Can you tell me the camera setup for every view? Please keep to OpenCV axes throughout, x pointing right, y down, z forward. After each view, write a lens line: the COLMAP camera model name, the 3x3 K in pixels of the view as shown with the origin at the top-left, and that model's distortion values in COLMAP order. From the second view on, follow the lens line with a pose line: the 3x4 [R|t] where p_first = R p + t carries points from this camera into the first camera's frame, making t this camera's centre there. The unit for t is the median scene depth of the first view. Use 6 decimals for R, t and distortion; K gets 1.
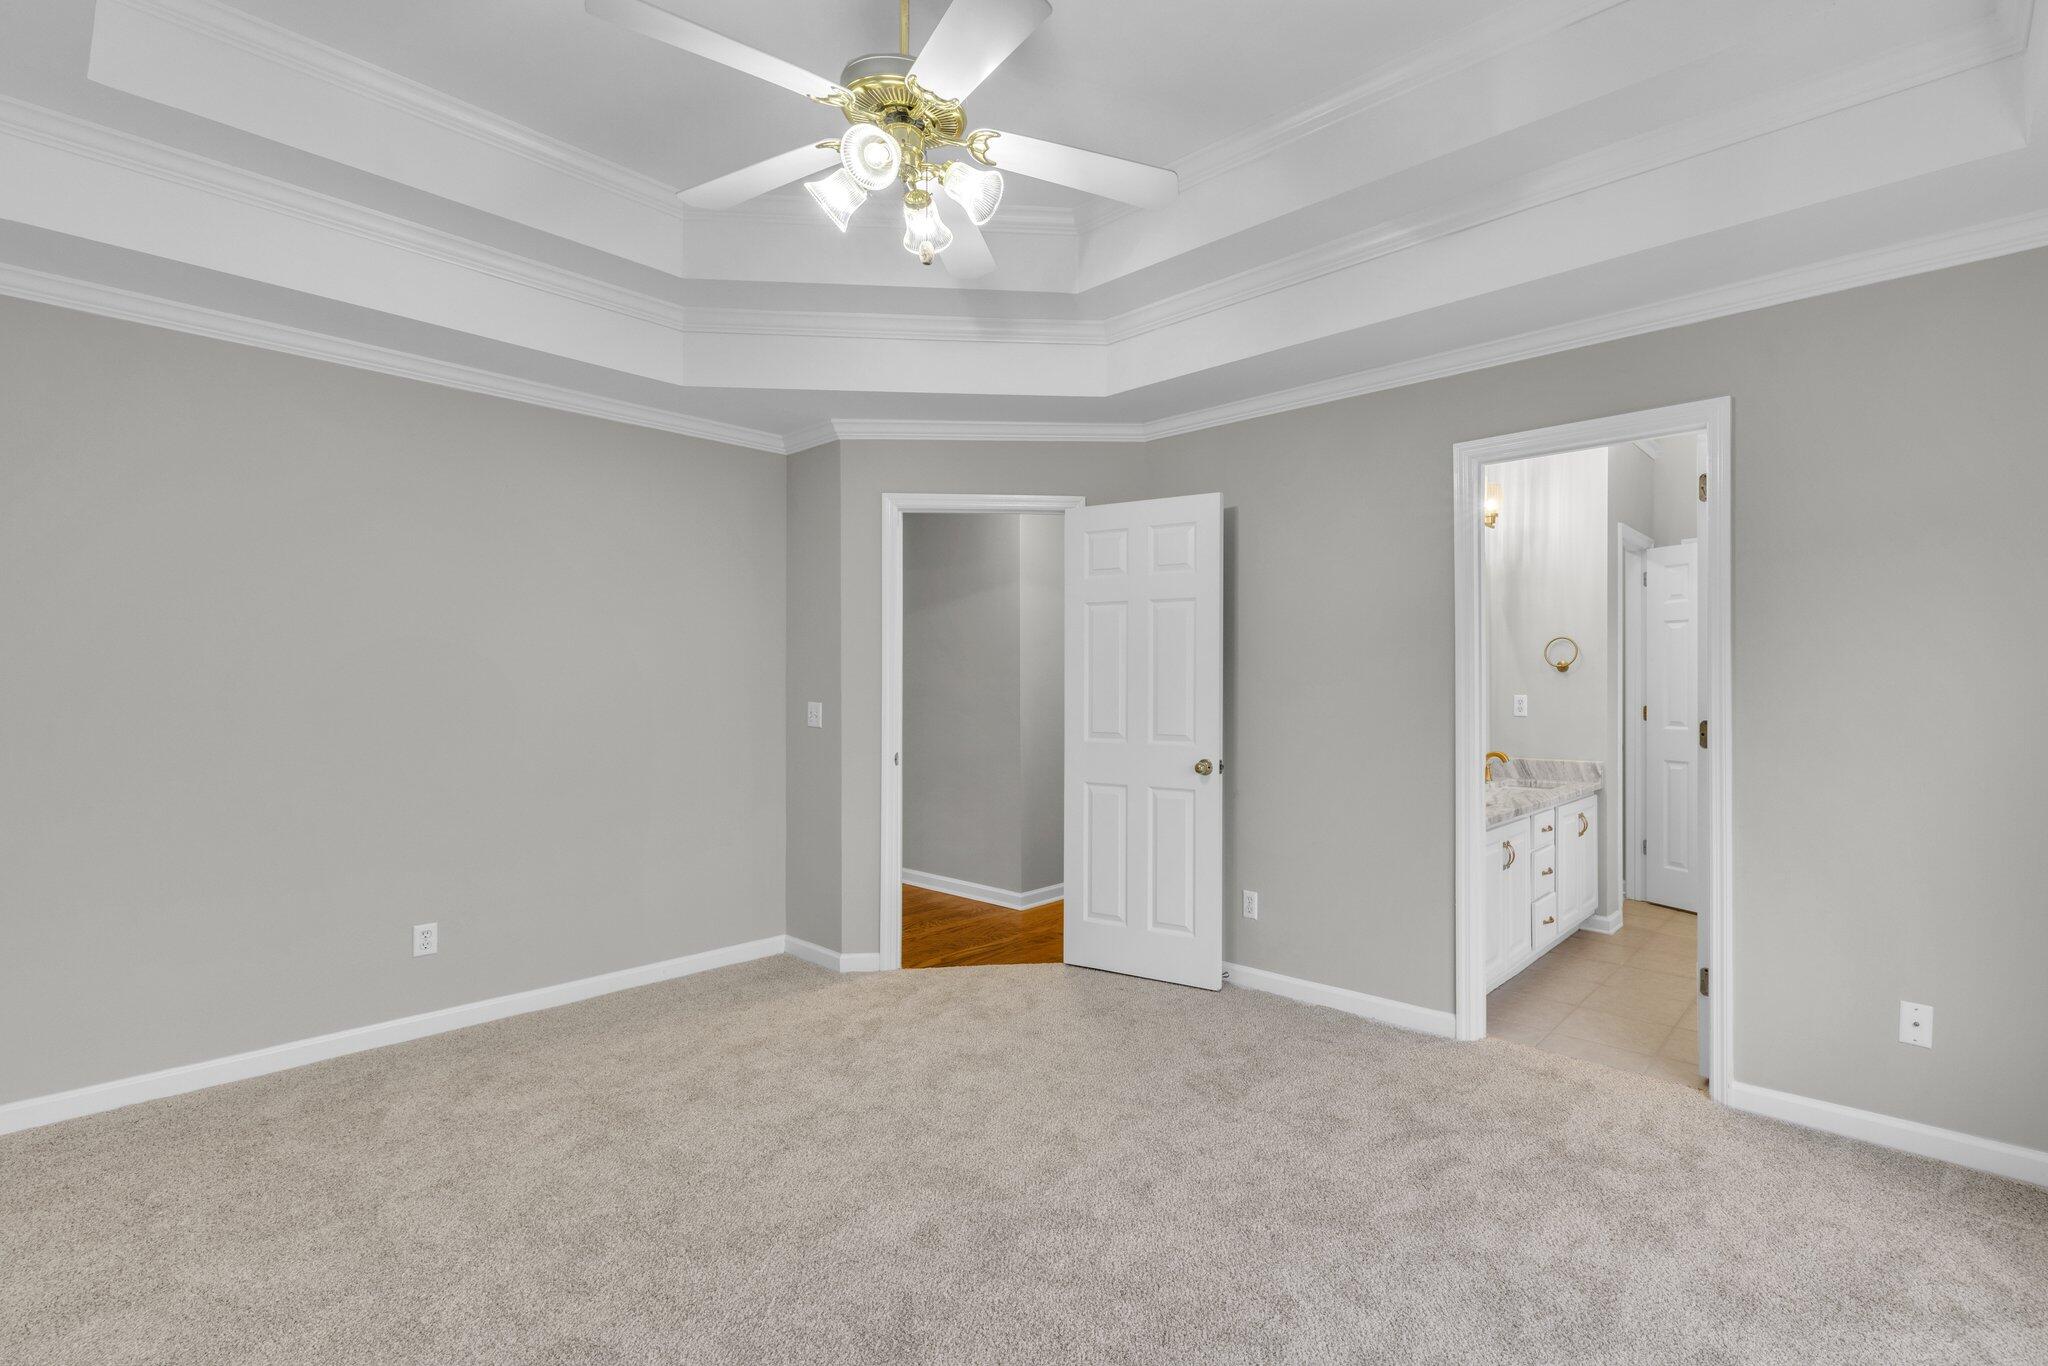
lens RADIAL K [[895.1, 0, 1024.0], [0, 895.1, 683.0], [0, 0, 1]] dist [-0.000950, 0.000151]
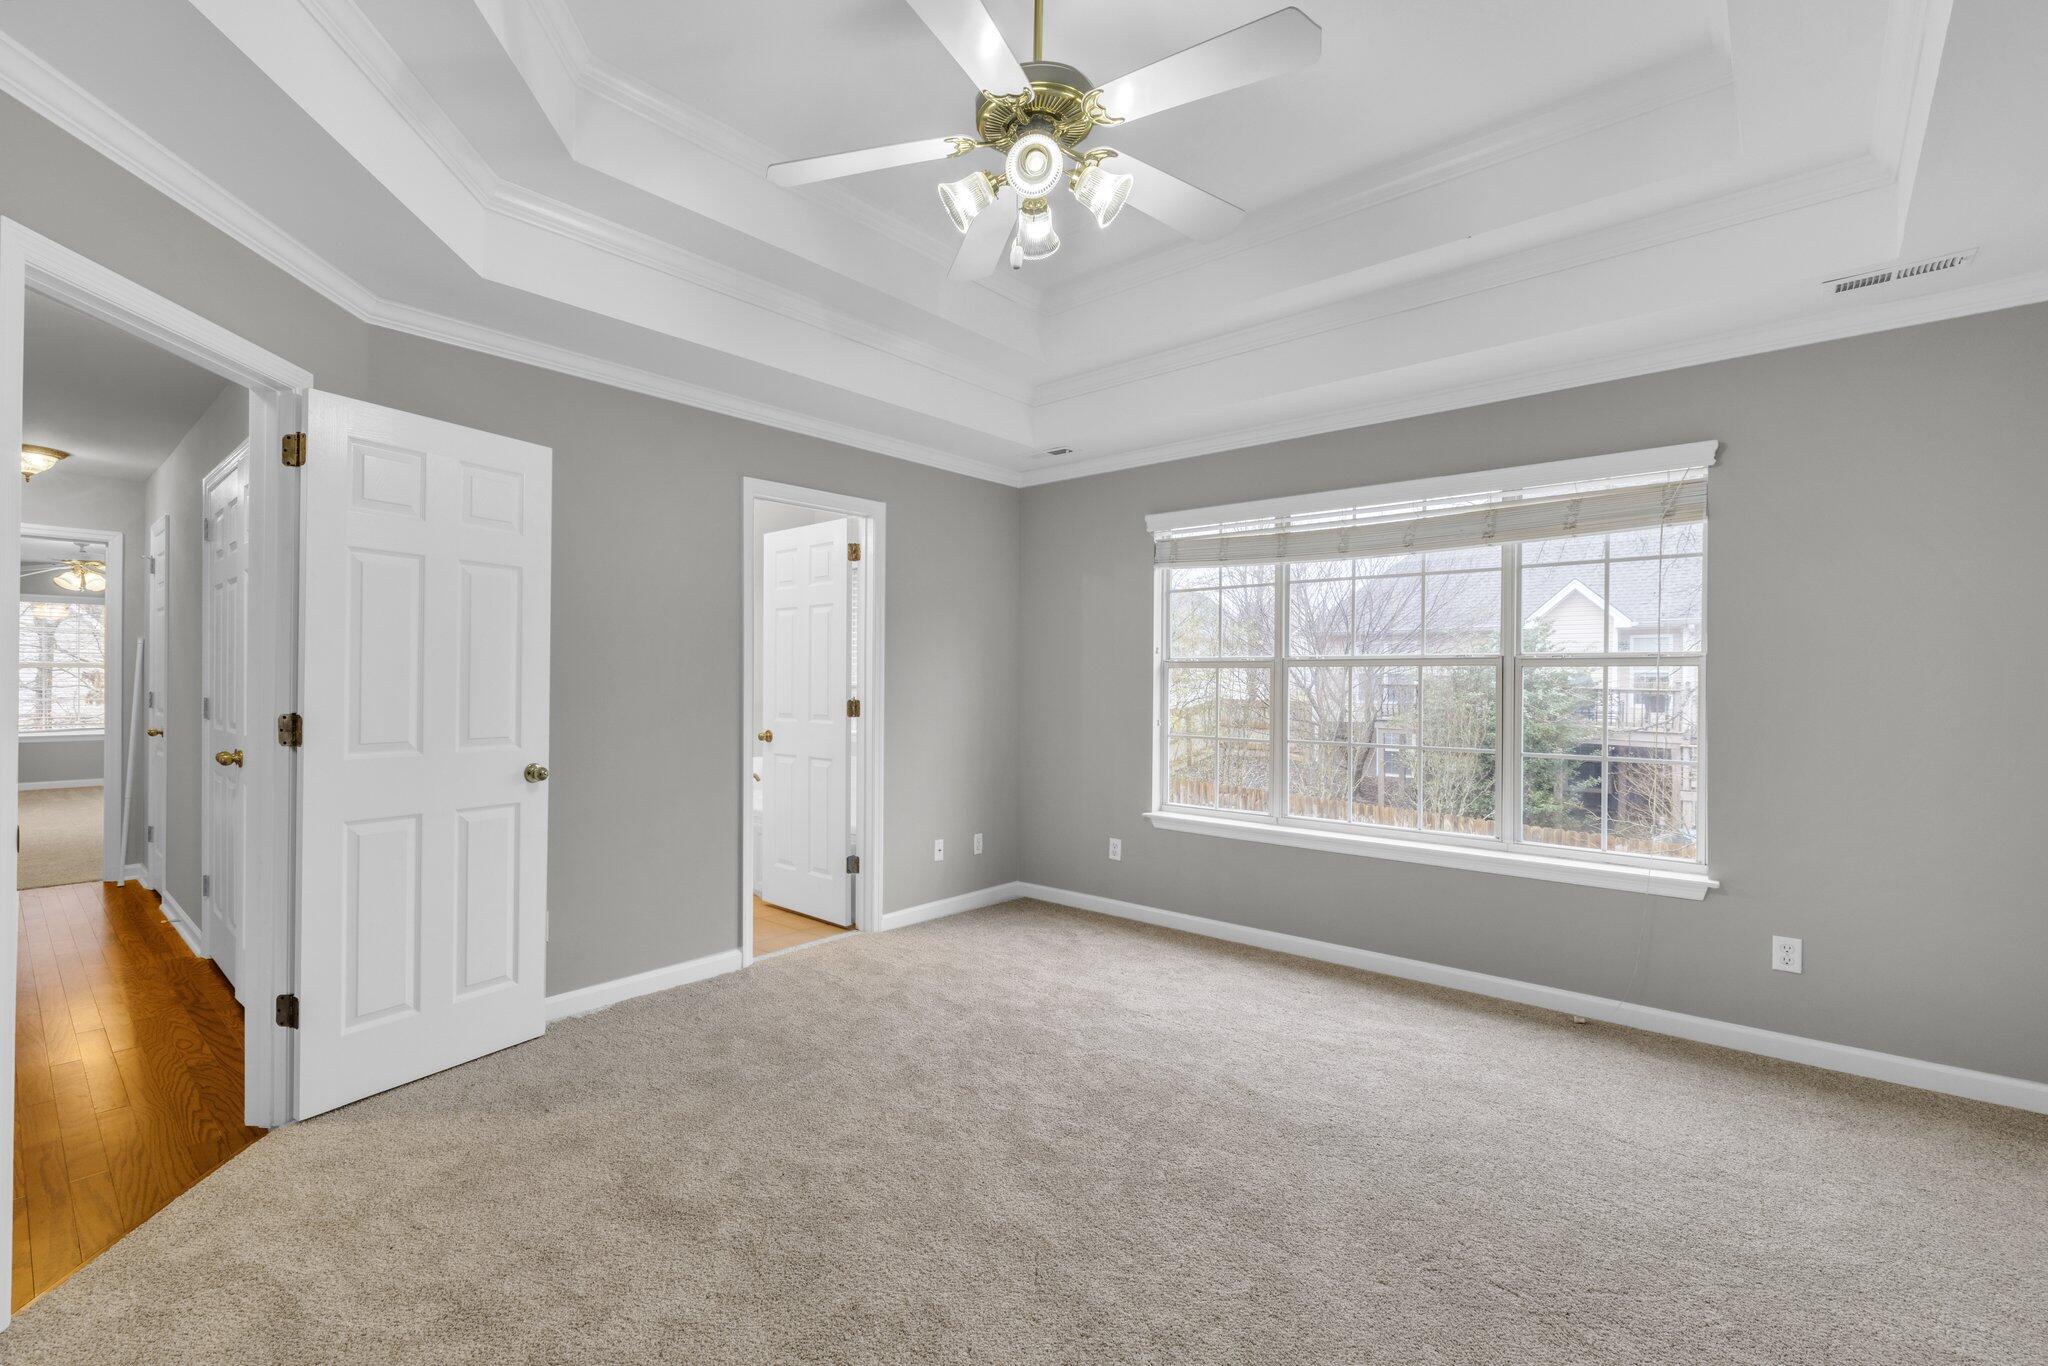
lens RADIAL K [[895.1, 0, 1024.0], [0, 895.1, 683.0], [0, 0, 1]] dist [-0.000950, 0.000151]
pose [[-0.018243, -0.001414, 0.999833, -0.749284], [-0.004939, 0.999987, 0.001324, 0.008875], [-0.999821, -0.004914, -0.018250, 0.660681]]
